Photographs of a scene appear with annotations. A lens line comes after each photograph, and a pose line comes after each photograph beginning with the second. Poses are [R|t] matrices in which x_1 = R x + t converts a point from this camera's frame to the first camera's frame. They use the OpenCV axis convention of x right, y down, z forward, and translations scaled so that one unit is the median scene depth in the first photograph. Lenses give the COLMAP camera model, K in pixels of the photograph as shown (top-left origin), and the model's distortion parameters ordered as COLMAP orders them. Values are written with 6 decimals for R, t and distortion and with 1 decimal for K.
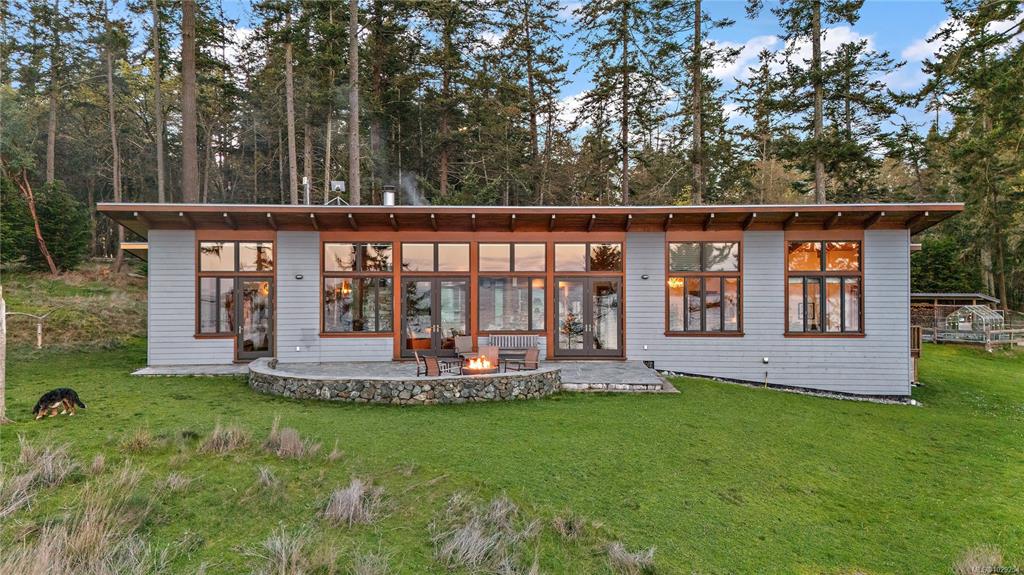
lens RADIAL K [[722.2, 0, 512.0], [0, 722.2, 287.5], [0, 0, 1]] dist [0.026151, -0.000653]
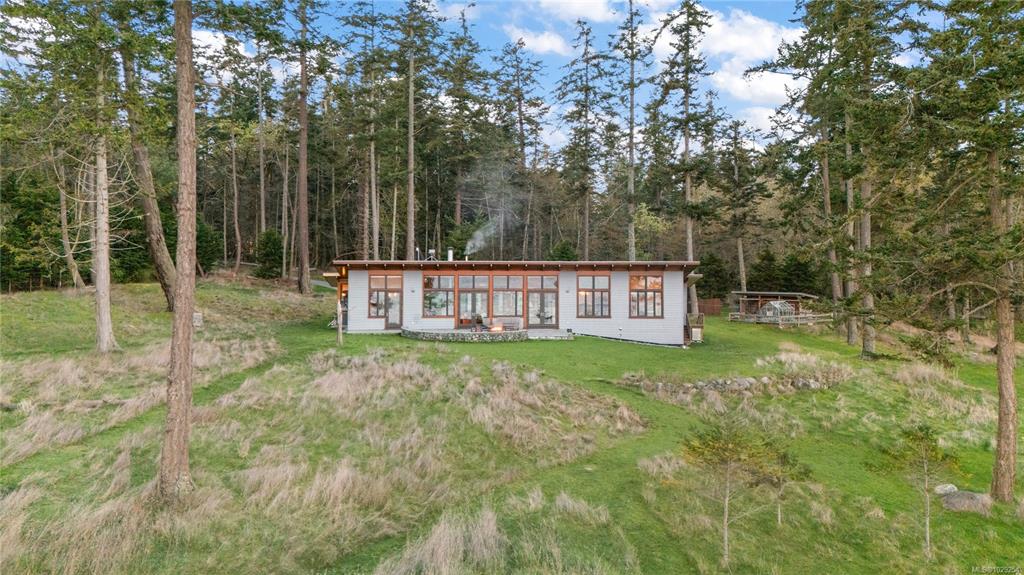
lens RADIAL K [[717.0, 0, 512.0], [0, 717.0, 287.5], [0, 0, 1]] dist [0.001442, -0.001462]
pose [[0.999940, 0.002726, 0.010627, -0.008186], [-0.002944, 0.999785, 0.020519, -0.053764], [-0.010569, -0.020549, 0.999733, -0.910603]]
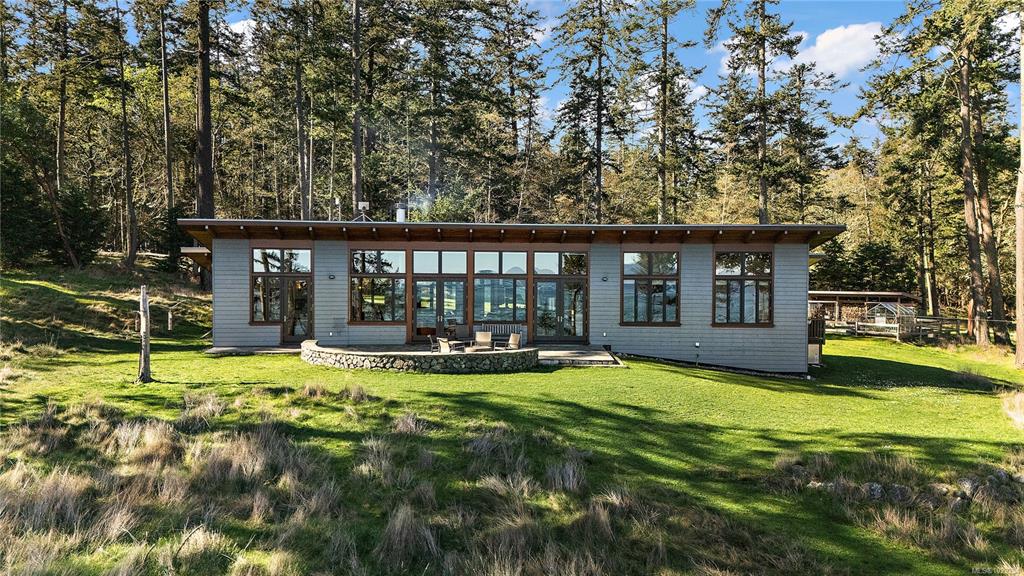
lens RADIAL K [[723.6, 0, 512.1], [0, 723.6, 300.8], [0, 0, 1]] dist [0.002434, -0.000313]
pose [[0.999505, 0.006730, 0.030741, -0.013398], [-0.007582, 0.999588, 0.027668, -0.007879], [-0.030542, -0.027888, 0.999144, -0.199853]]
